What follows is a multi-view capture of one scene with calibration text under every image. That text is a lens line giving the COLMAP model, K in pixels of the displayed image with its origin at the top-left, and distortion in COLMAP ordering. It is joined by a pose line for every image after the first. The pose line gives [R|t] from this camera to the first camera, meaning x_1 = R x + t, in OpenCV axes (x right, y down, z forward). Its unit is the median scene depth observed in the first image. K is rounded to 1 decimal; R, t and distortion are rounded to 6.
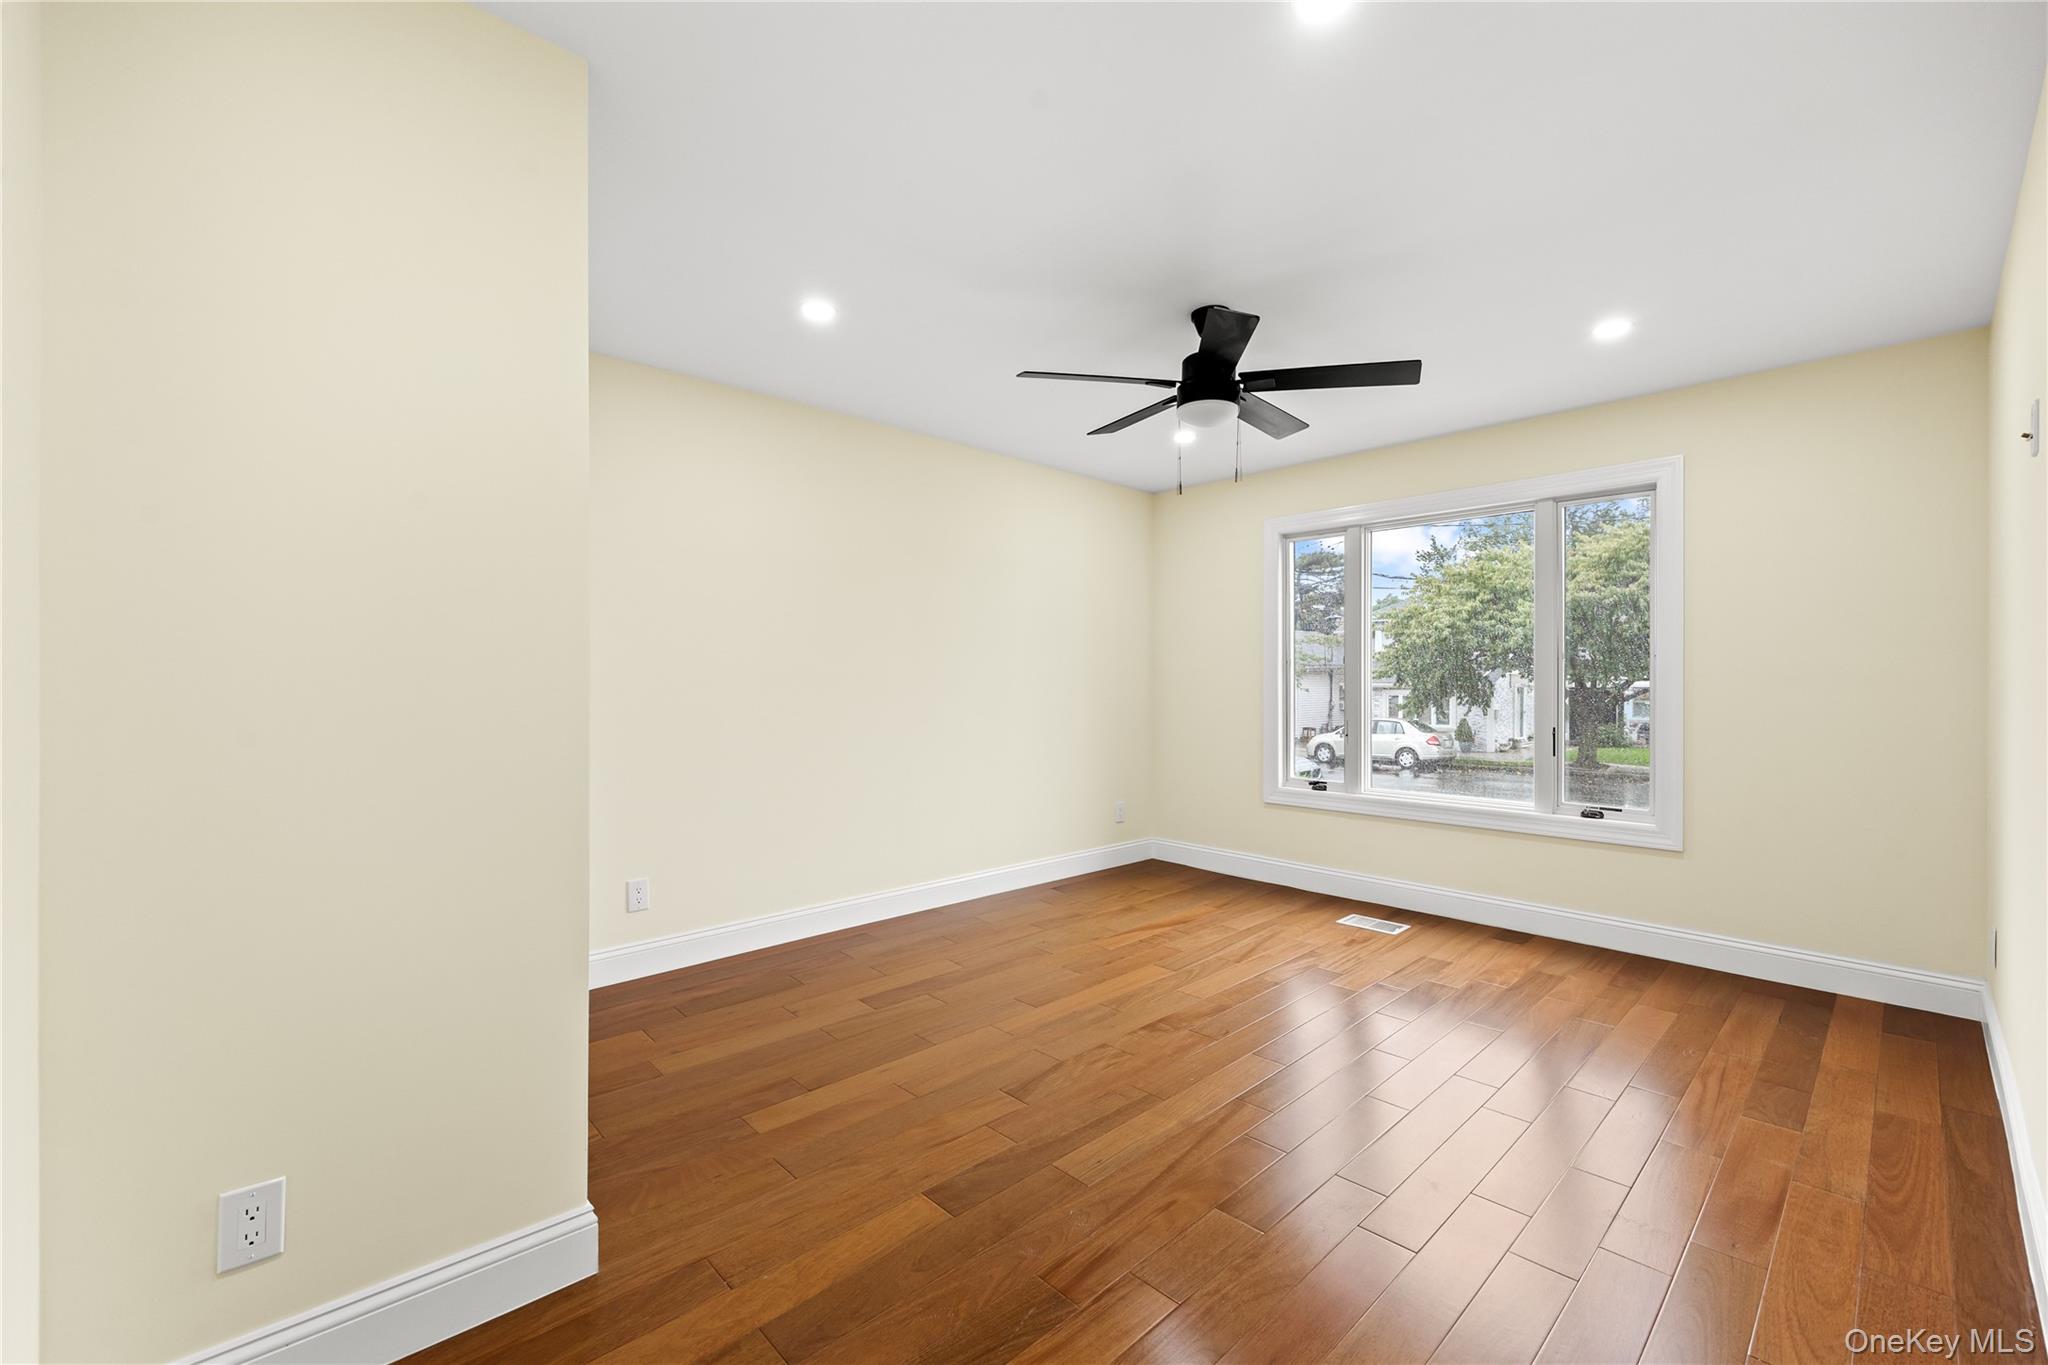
lens RADIAL K [[821.3, 0, 1027.3], [0, 821.3, 688.2], [0, 0, 1]] dist [0.000758, 0.000297]
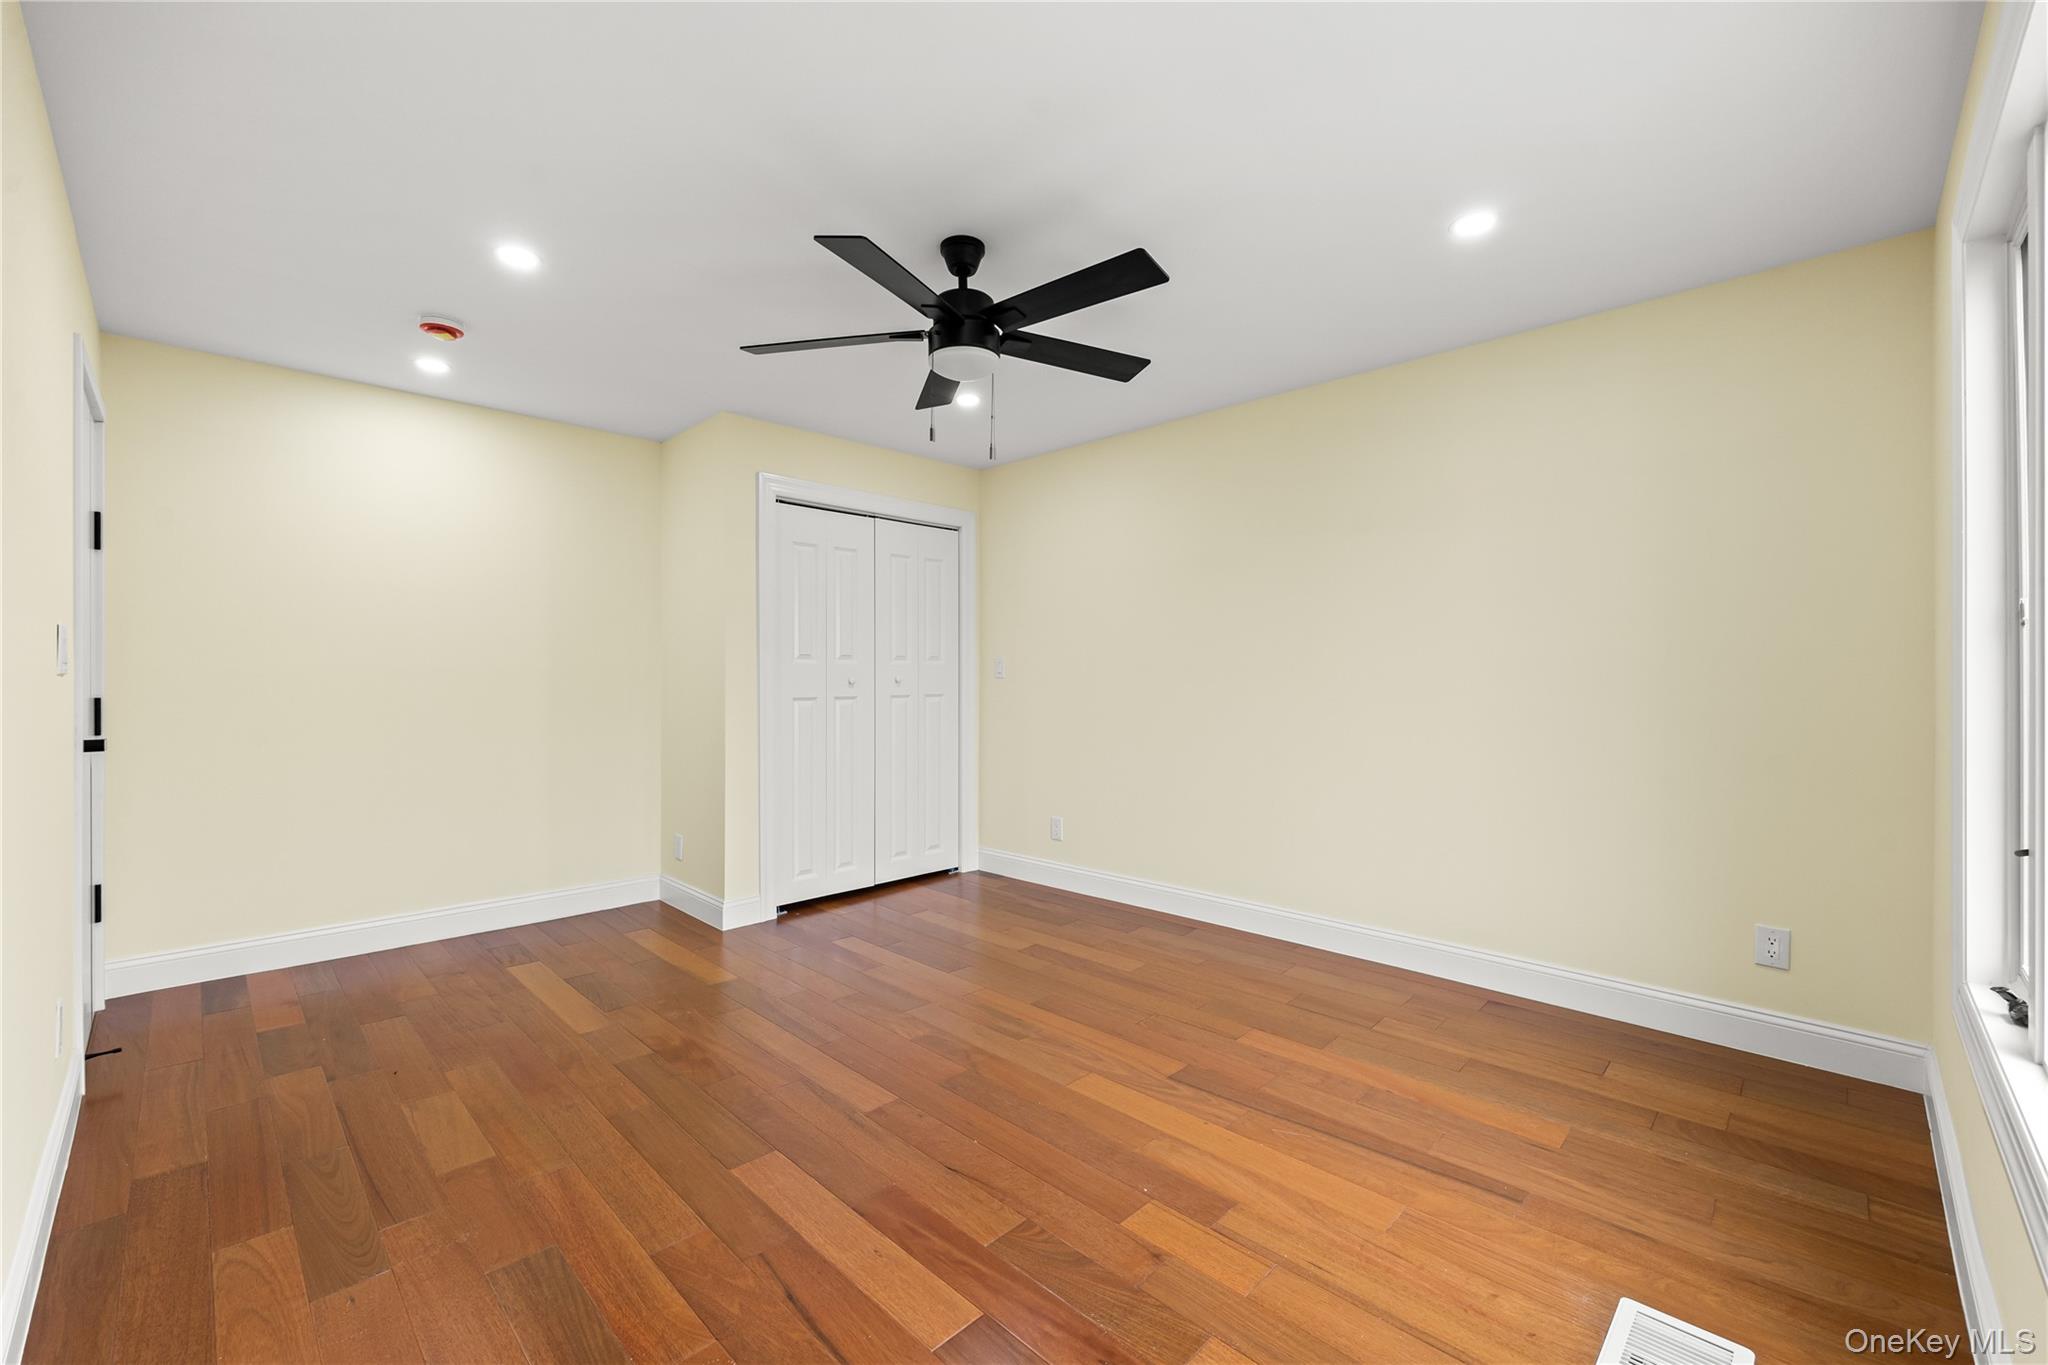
lens RADIAL K [[821.3, 0, 1027.3], [0, 821.3, 688.2], [0, 0, 1]] dist [0.000758, 0.000297]
pose [[0.055349, 0.010000, -0.998417, 0.834278], [-0.006838, 0.999930, 0.009636, -0.002732], [0.998444, 0.006294, 0.055414, 0.783825]]
